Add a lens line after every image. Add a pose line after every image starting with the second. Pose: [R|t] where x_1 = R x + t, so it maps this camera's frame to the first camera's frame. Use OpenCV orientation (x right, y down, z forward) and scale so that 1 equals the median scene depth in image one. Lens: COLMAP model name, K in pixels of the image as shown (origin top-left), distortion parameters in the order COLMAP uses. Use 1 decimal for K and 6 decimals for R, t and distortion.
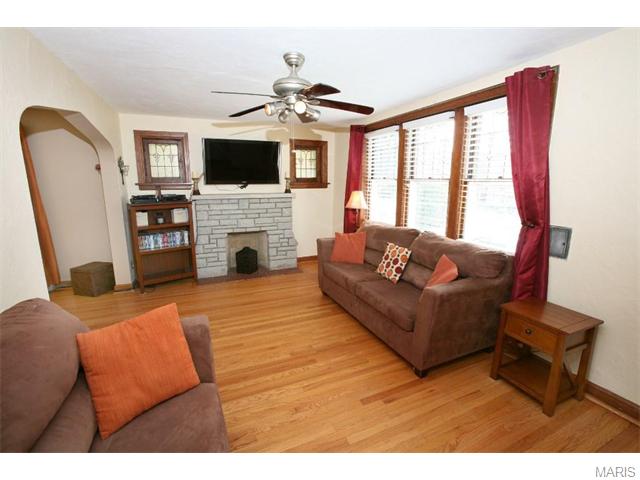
lens RADIAL K [[292.7, 0, 320.0], [0, 292.7, 240.0], [0, 0, 1]] dist [-0.001728, -0.000120]
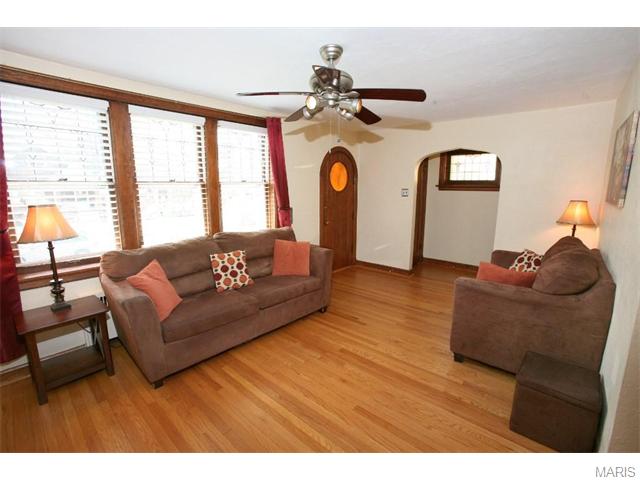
lens RADIAL K [[292.7, 0, 320.0], [0, 292.7, 240.0], [0, 0, 1]] dist [-0.001728, -0.000120]
pose [[-0.411034, -0.171226, 0.895395, -0.818004], [0.173372, 0.949594, 0.261177, -0.250931], [-0.894982, 0.262589, -0.360629, 1.245257]]
